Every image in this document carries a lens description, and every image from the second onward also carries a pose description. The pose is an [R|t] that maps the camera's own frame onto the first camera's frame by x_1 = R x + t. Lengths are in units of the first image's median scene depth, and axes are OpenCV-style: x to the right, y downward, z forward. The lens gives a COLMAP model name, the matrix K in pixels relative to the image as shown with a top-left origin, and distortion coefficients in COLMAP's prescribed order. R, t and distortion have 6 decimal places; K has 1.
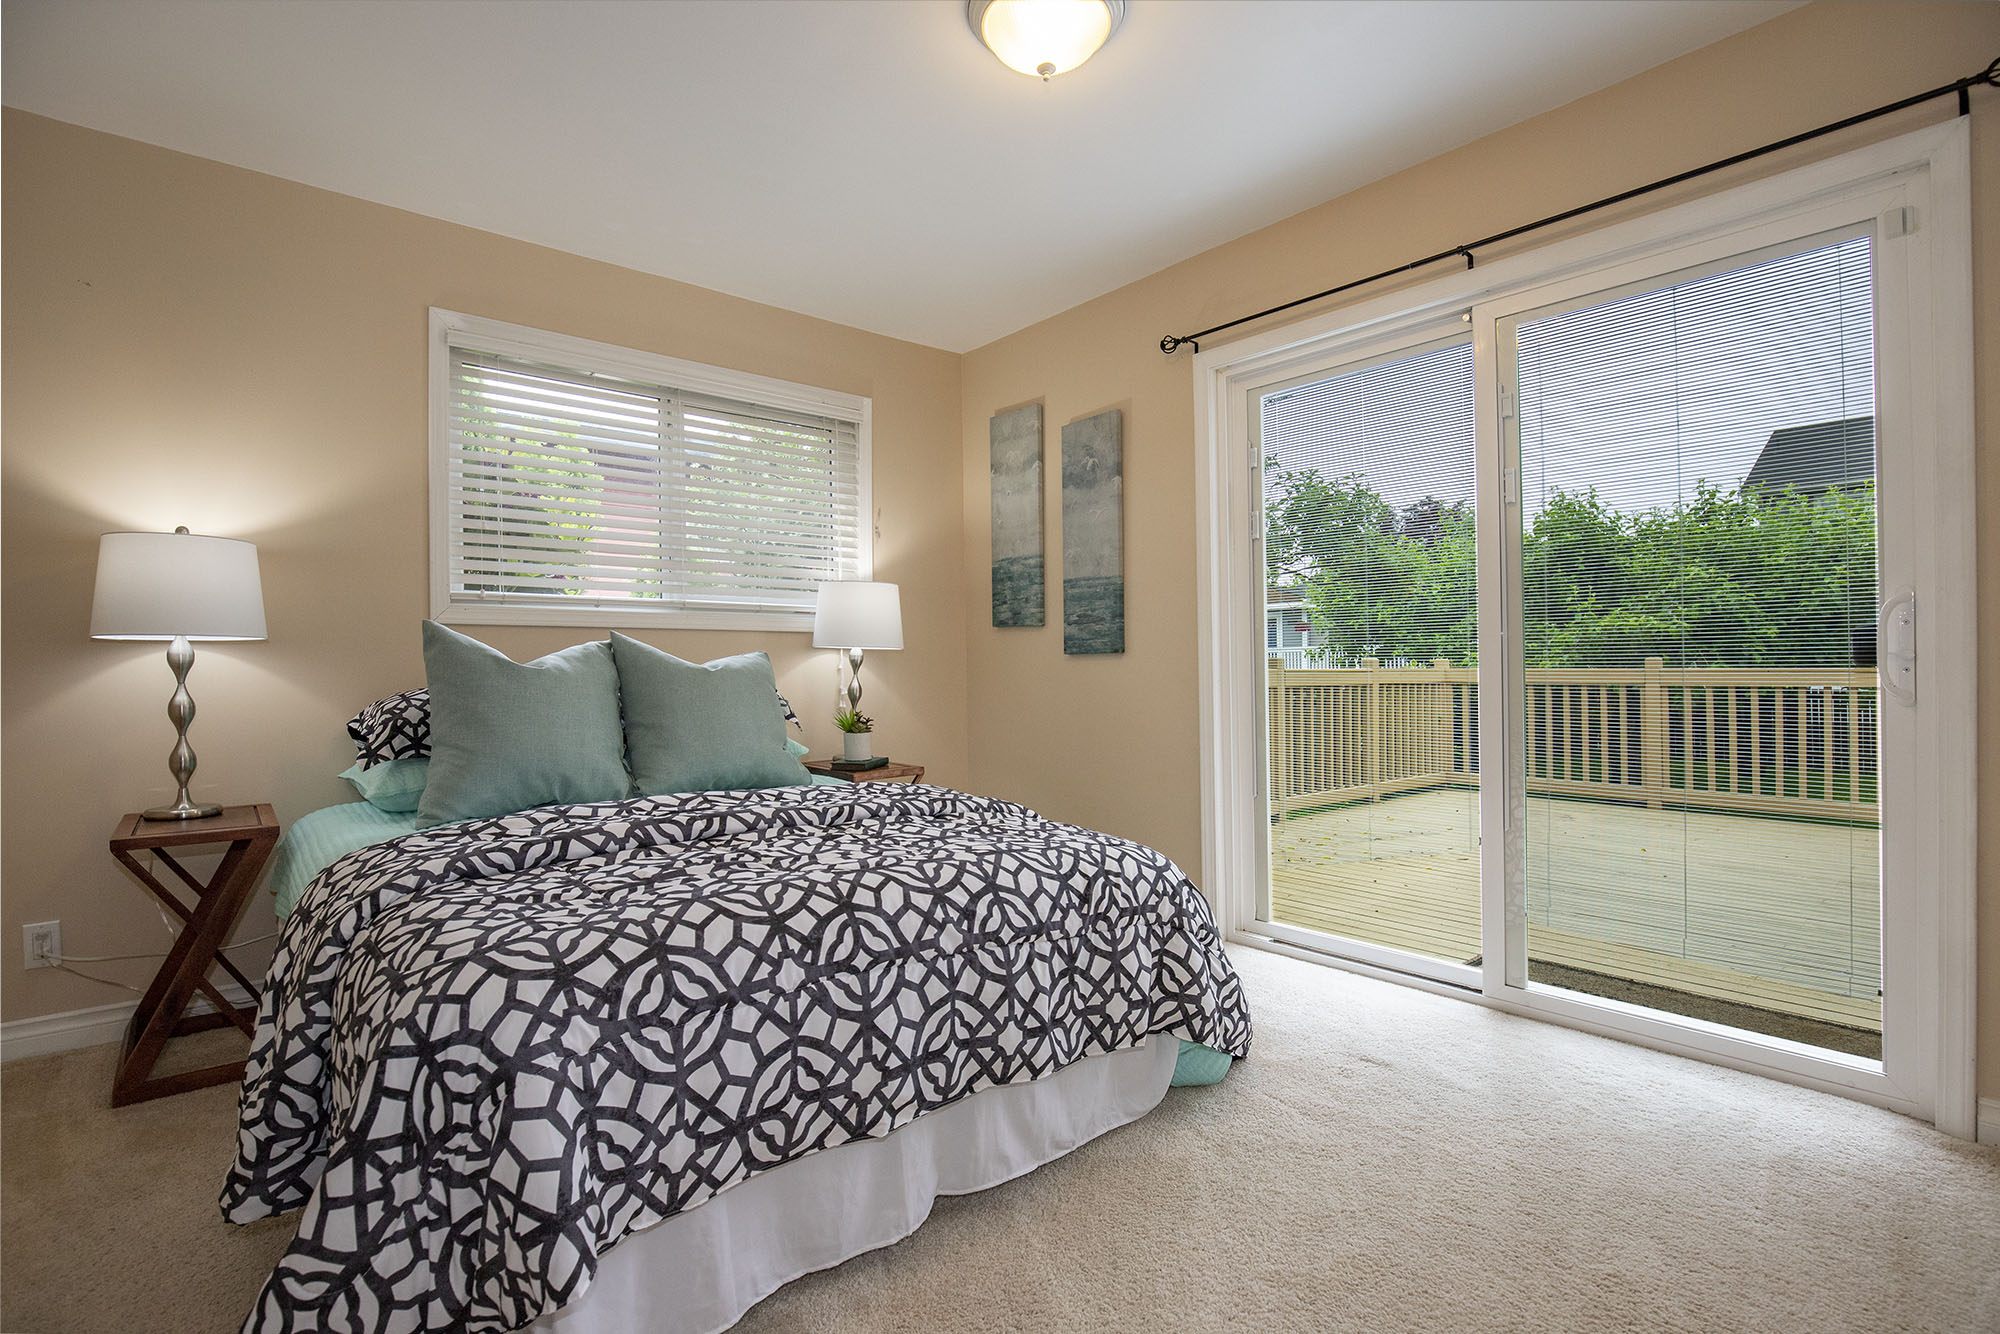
lens RADIAL K [[912.7, 0, 1010.3], [0, 912.7, 659.3], [0, 0, 1]] dist [-0.031677, 0.006774]
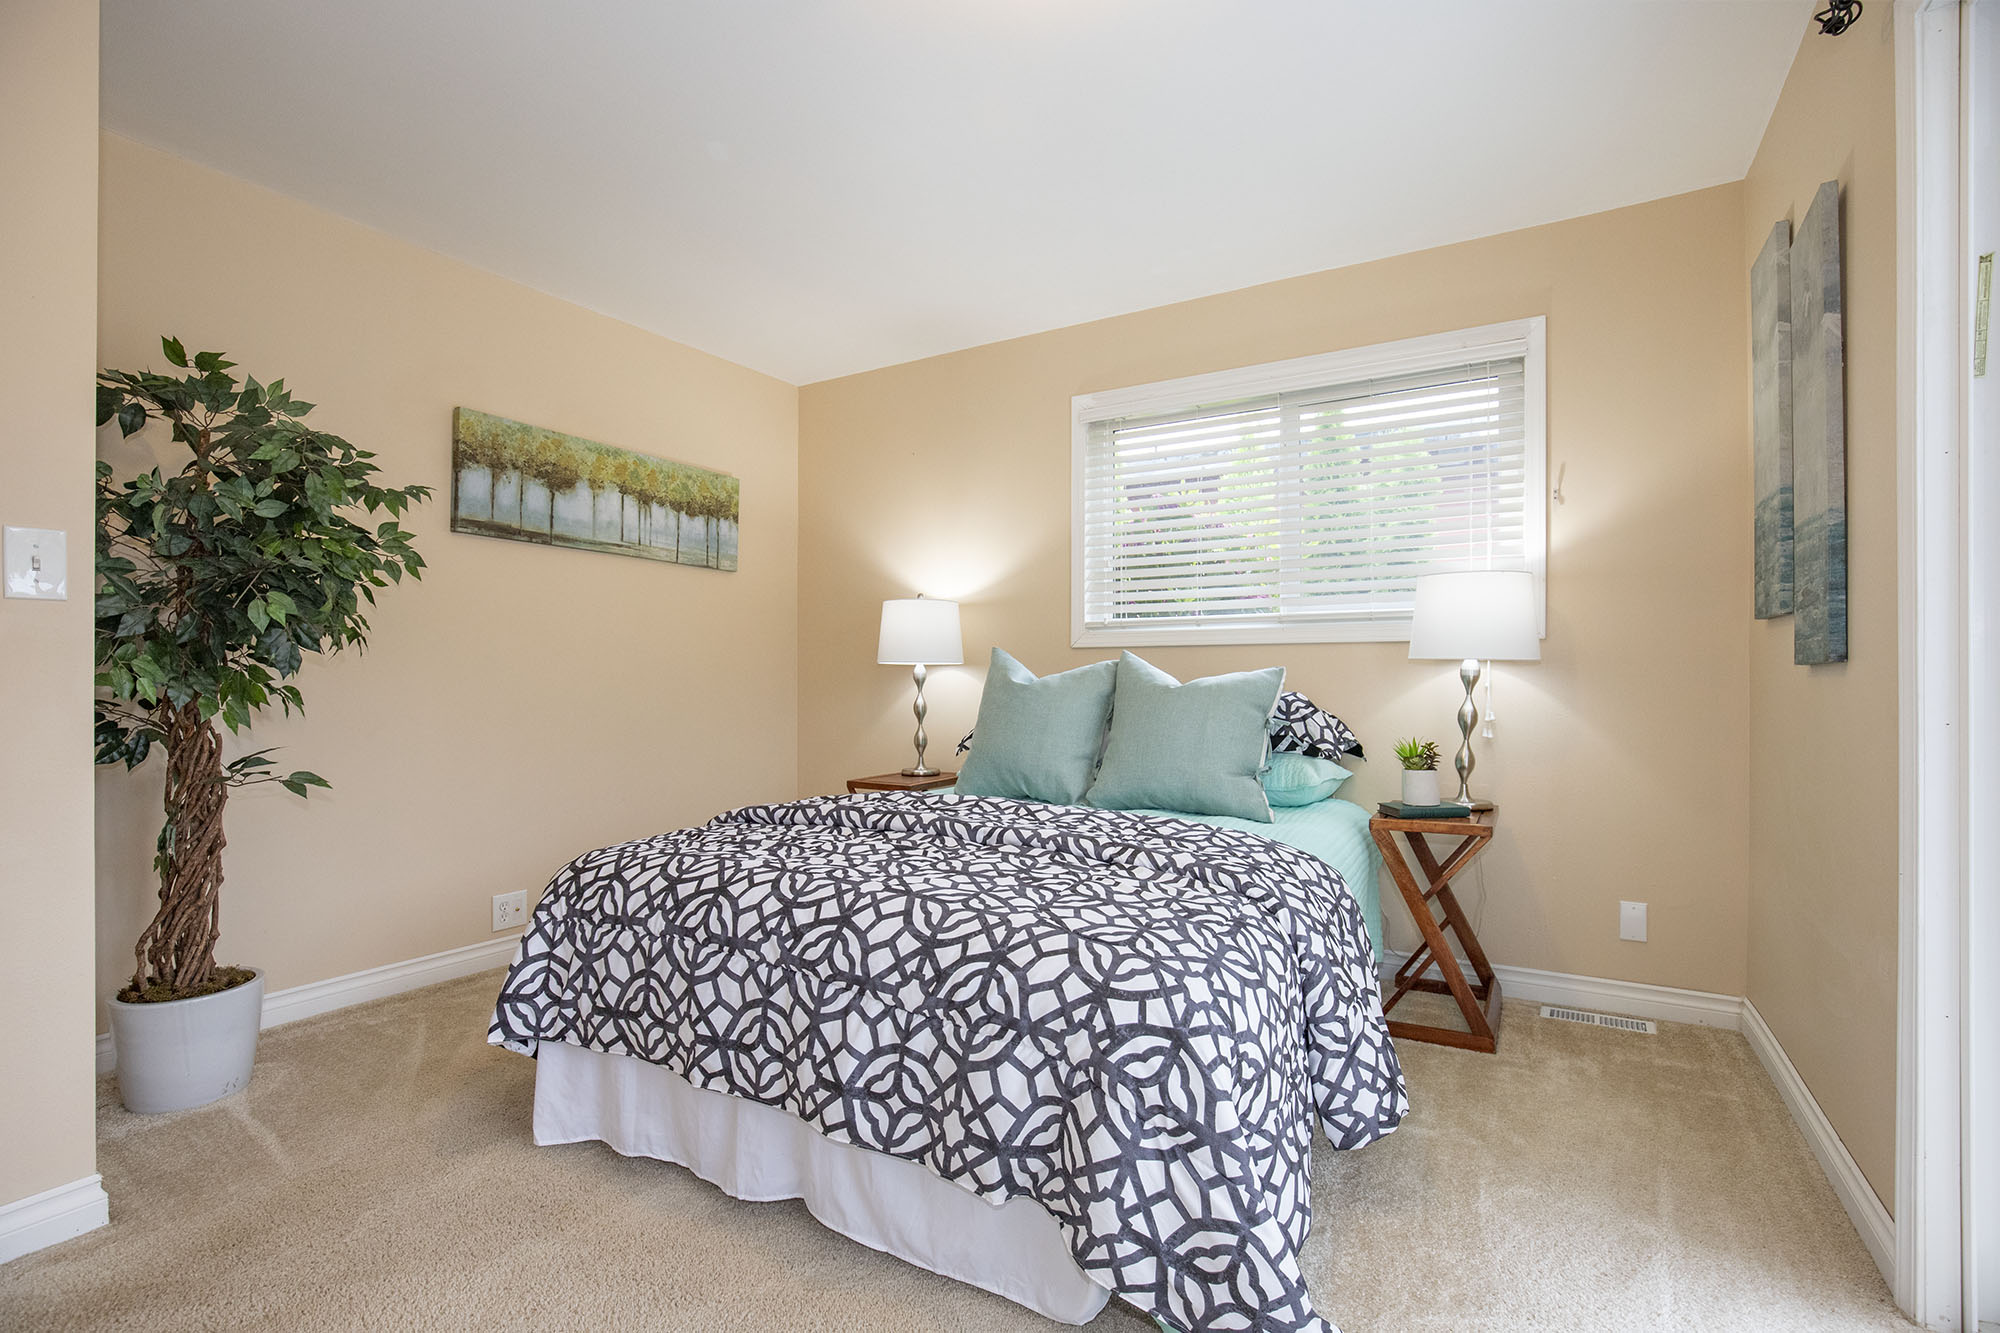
lens RADIAL K [[912.7, 0, 1000.2], [0, 912.7, 683.9], [0, 0, 1]] dist [-0.031677, 0.006774]
pose [[0.323493, 0.007430, -0.946201, 0.654809], [0.002183, 0.999961, 0.008598, -0.001225], [0.946228, -0.004847, 0.323464, 0.603797]]
